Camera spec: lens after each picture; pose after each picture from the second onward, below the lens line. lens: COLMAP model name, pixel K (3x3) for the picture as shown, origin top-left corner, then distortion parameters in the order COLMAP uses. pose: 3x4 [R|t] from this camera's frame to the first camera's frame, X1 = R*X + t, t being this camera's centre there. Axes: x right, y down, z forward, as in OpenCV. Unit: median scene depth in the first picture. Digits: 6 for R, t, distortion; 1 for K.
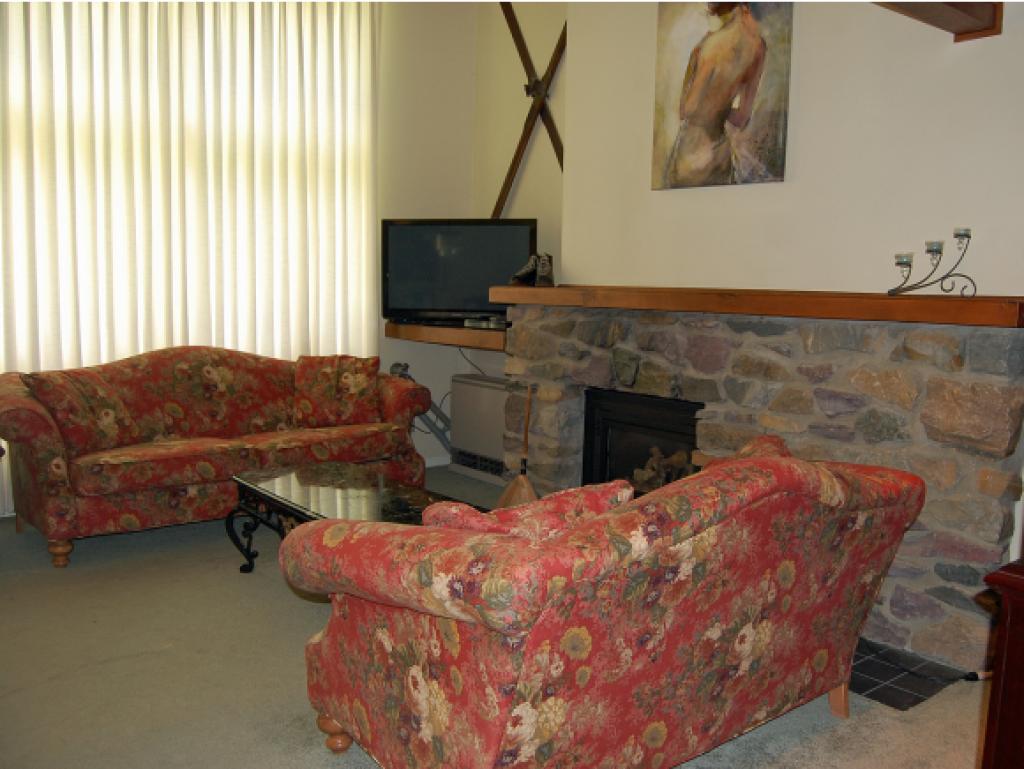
lens RADIAL K [[933.3, 0, 539.5], [0, 933.3, 387.5], [0, 0, 1]] dist [-0.076909, 0.011449]
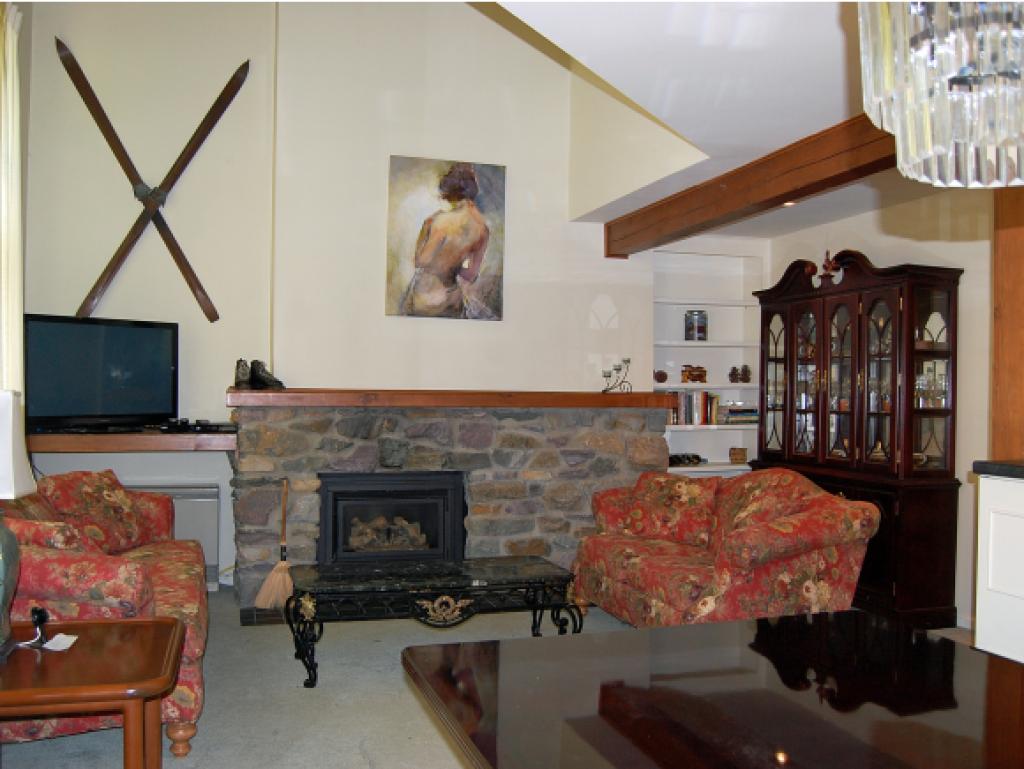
lens RADIAL K [[930.0, 0, 513.5], [0, 930.0, 387.5], [0, 0, 1]] dist [-0.090084, 0.003591]
pose [[0.366306, -0.016219, 0.930353, -1.149013], [0.097444, 0.995019, -0.021020, -0.075198], [-0.925378, 0.098357, 0.366062, 0.412429]]
